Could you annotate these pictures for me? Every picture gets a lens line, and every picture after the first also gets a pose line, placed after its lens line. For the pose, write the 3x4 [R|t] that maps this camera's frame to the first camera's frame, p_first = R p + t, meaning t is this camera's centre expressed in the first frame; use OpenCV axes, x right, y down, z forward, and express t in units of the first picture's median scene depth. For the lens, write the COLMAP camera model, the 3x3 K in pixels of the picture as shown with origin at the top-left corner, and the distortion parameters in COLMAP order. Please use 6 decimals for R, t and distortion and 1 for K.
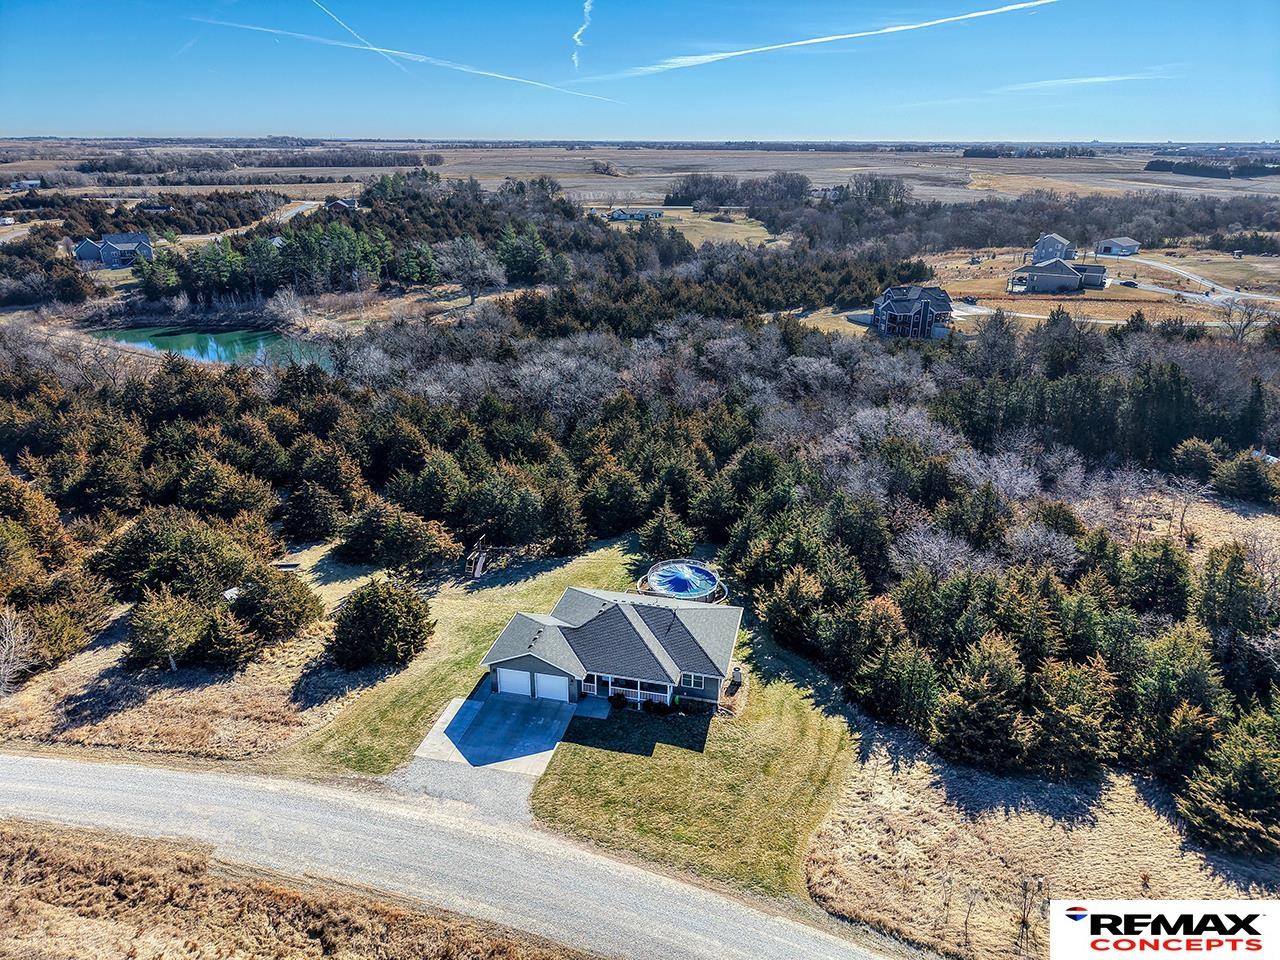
lens RADIAL K [[859.3, 0, 632.4], [0, 859.3, 473.5], [0, 0, 1]] dist [0.026528, -0.027884]
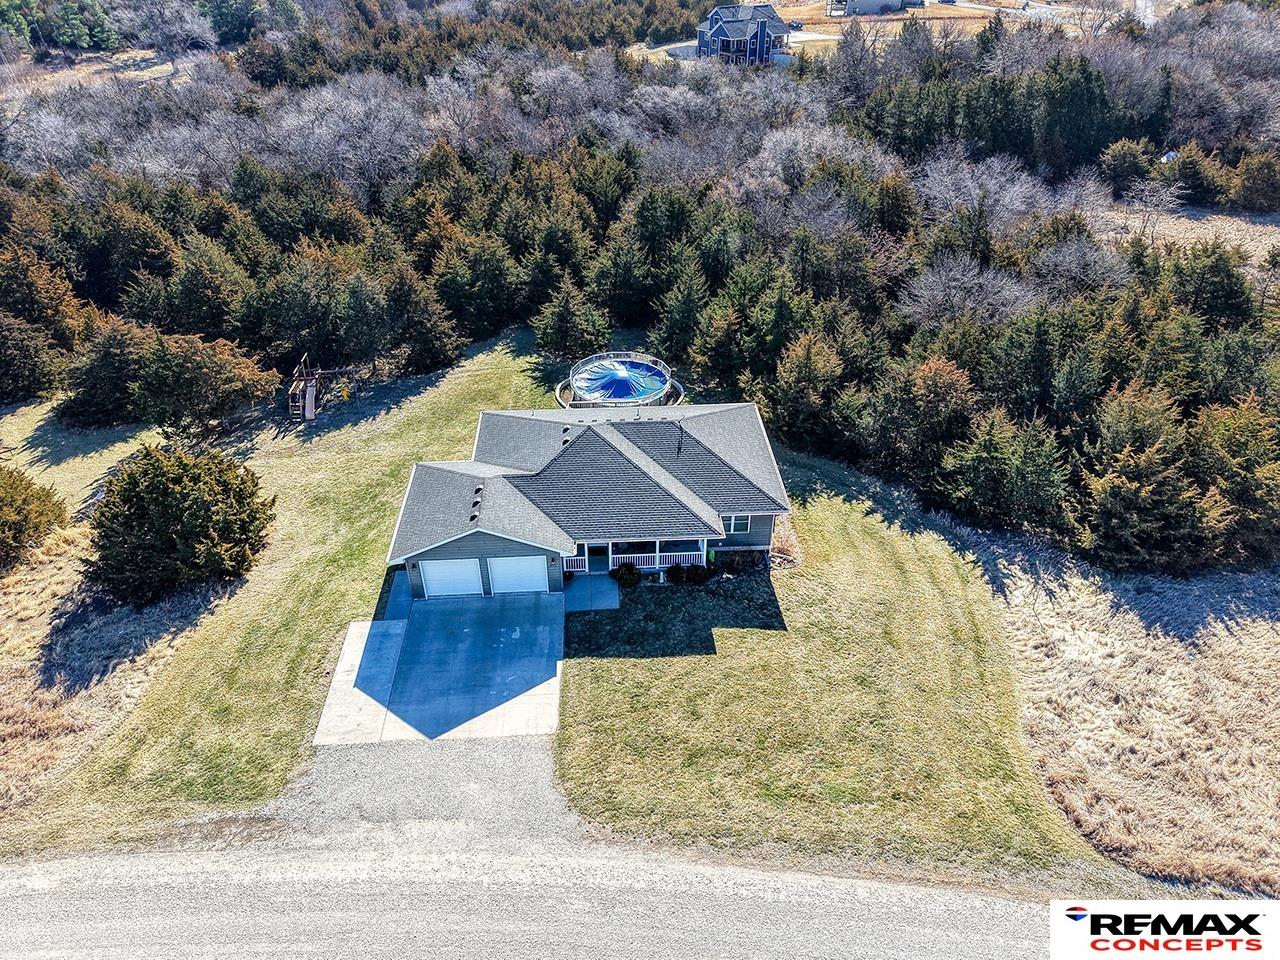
lens RADIAL K [[859.3, 0, 636.2], [0, 859.3, 477.2], [0, 0, 1]] dist [0.026528, -0.027884]
pose [[0.958359, -0.165183, 0.232943, -0.131949], [0.108131, 0.964893, 0.239354, 0.042590], [-0.264303, -0.204198, 0.942575, 0.387746]]
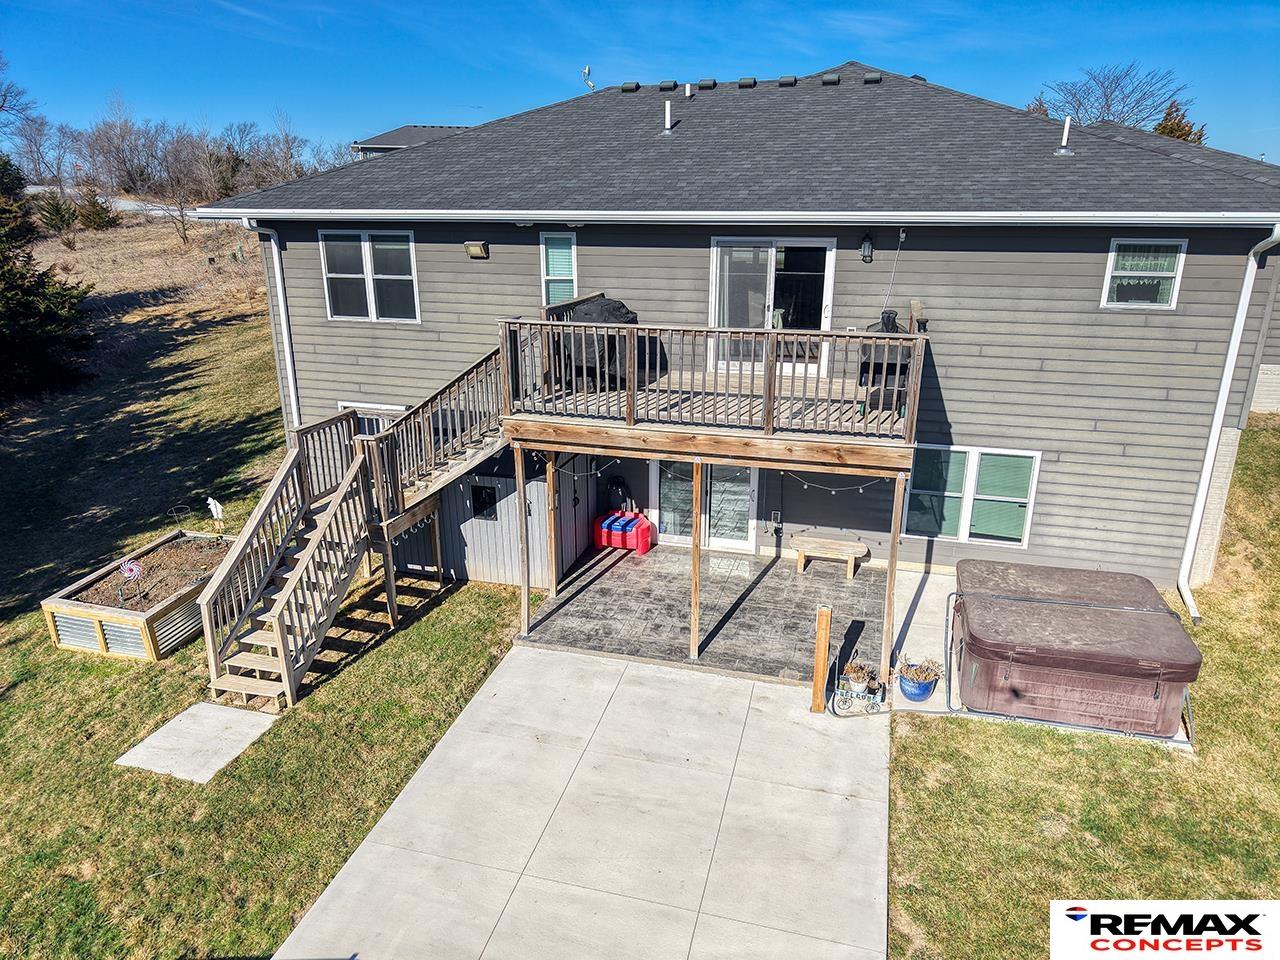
lens RADIAL K [[859.3, 0, 634.2], [0, 859.3, 485.2], [0, 0, 1]] dist [0.026528, -0.027884]
pose [[-0.998863, -0.009822, 0.046652, 0.027654], [0.022027, 0.772749, 0.634330, 0.091843], [-0.042281, 0.634636, -0.771654, 1.212094]]
